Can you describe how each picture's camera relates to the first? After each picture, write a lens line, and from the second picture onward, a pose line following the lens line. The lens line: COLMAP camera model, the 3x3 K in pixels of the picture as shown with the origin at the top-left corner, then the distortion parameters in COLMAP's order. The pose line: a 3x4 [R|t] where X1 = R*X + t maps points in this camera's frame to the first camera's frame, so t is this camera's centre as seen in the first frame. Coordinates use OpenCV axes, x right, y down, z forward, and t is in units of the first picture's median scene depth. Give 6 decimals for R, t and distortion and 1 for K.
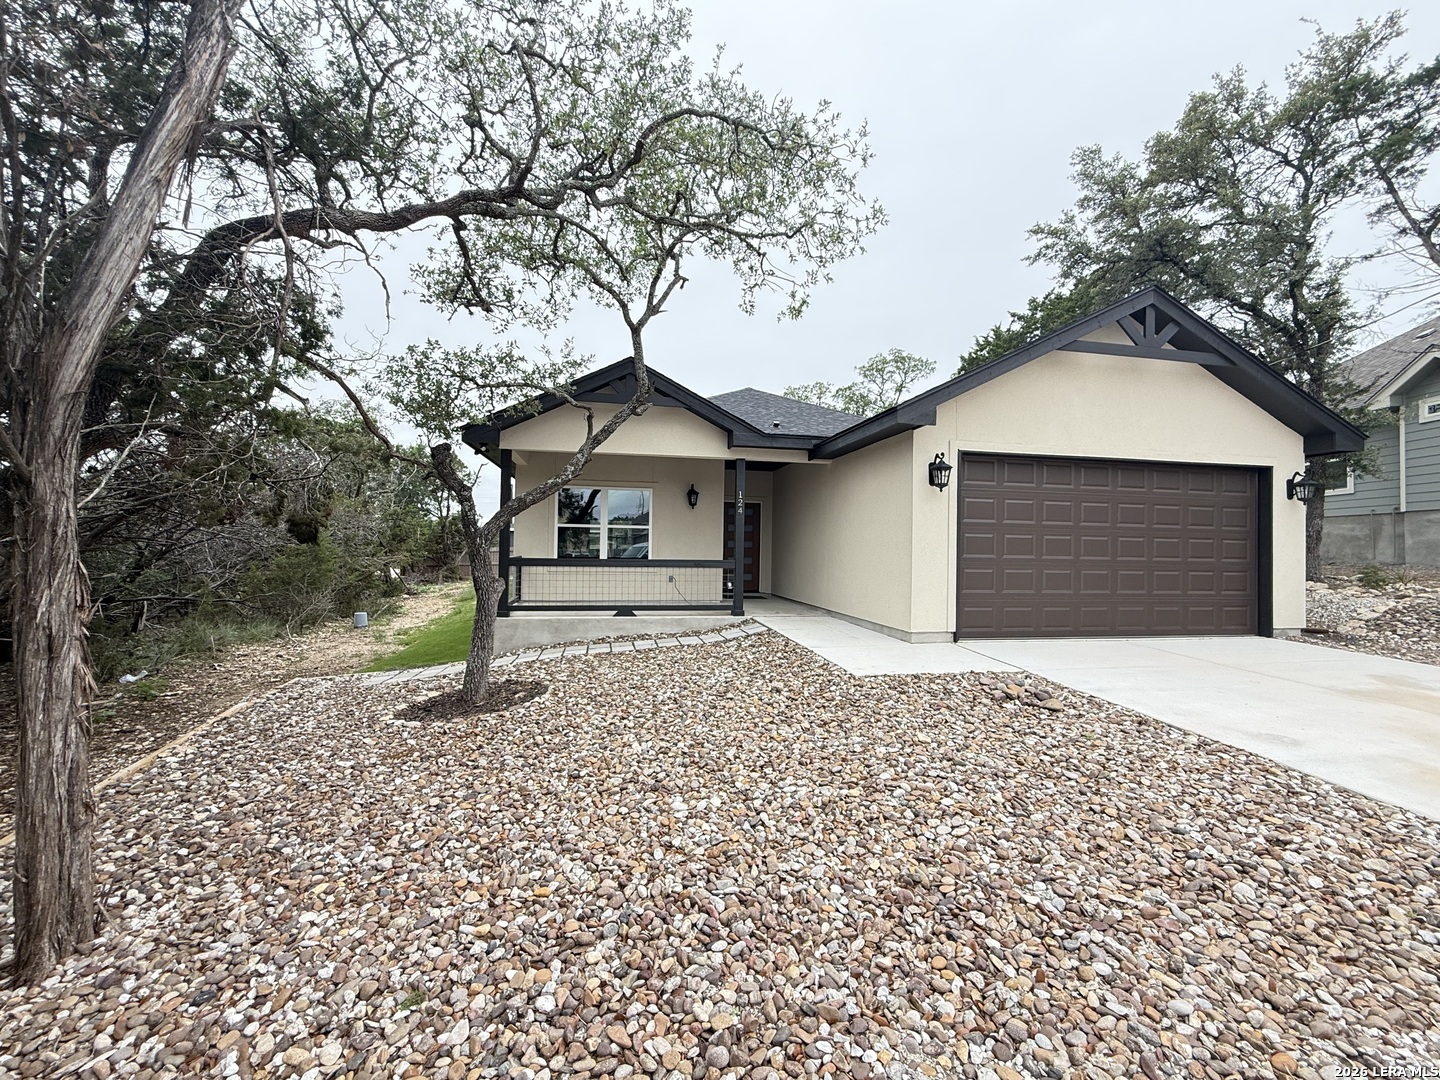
lens RADIAL K [[590.3, 0, 725.6], [0, 590.3, 552.2], [0, 0, 1]] dist [-0.009834, 0.000291]
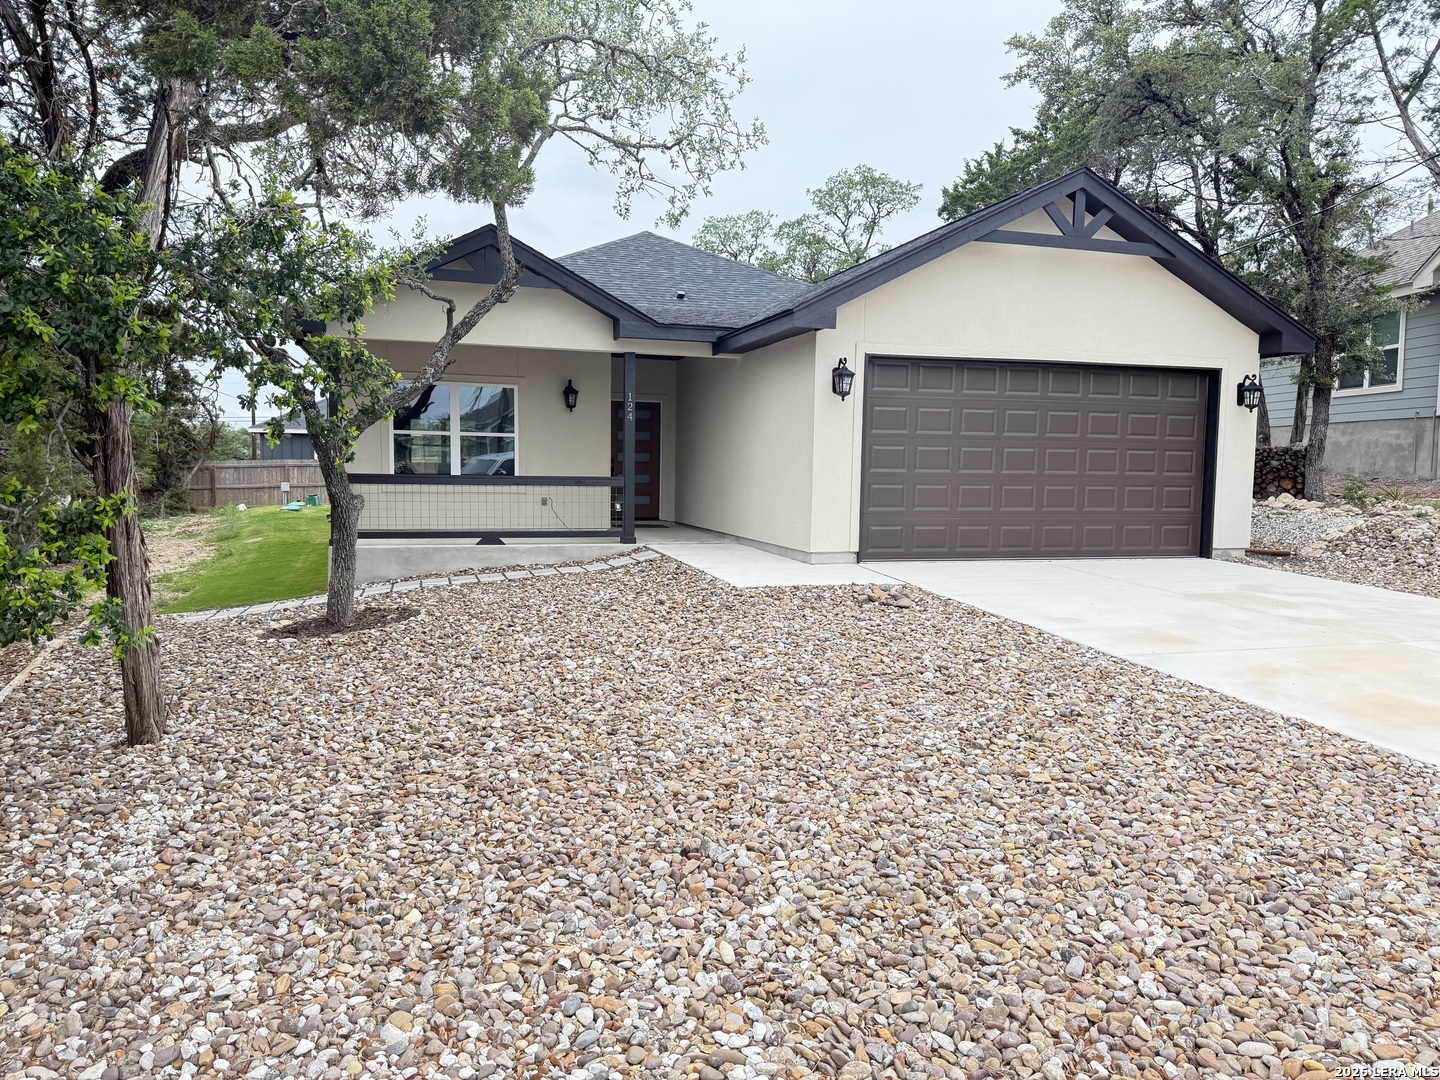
lens RADIAL K [[1003.1, 0, 731.3], [0, 1003.1, 566.8], [0, 0, 1]] dist [0.038403, -0.005959]
pose [[0.994366, -0.011837, 0.105341, 0.017916], [0.001437, 0.995159, 0.098268, 0.001986], [-0.105994, -0.097563, 0.989569, -0.480689]]
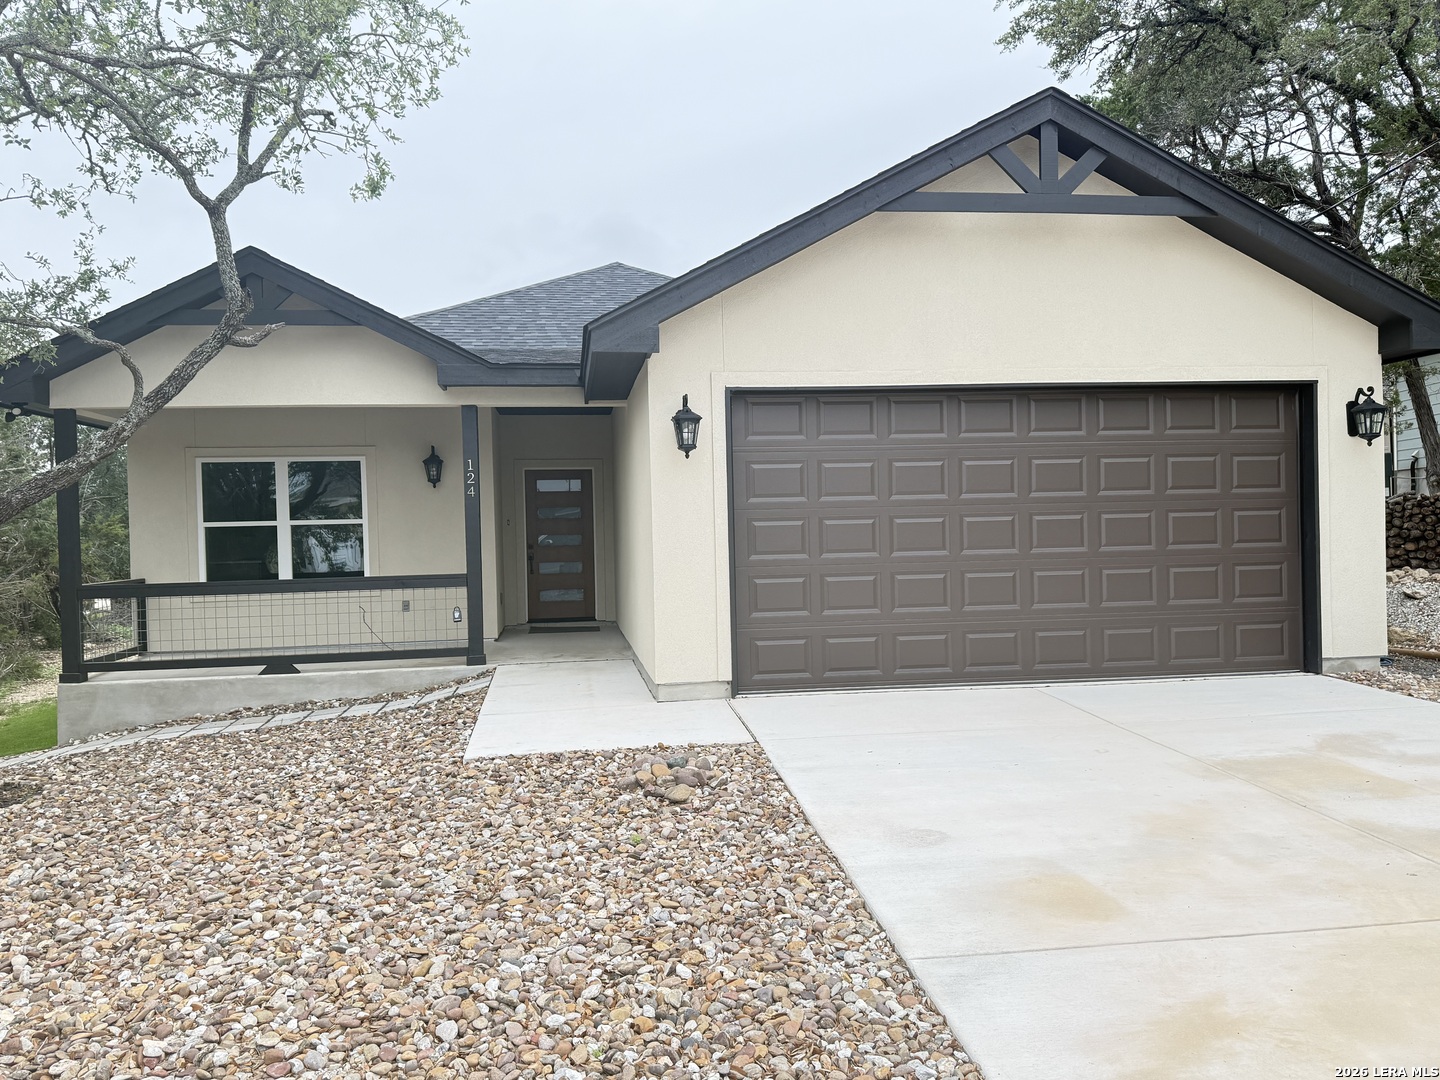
lens RADIAL K [[1079.0, 0, 733.4], [0, 1079.0, 573.8], [0, 0, 1]] dist [0.036858, -0.031340]
pose [[0.998337, -0.038853, -0.042593, 0.385893], [0.040293, 0.998627, 0.033483, -0.014606], [0.041233, -0.035144, 0.998531, -0.110597]]
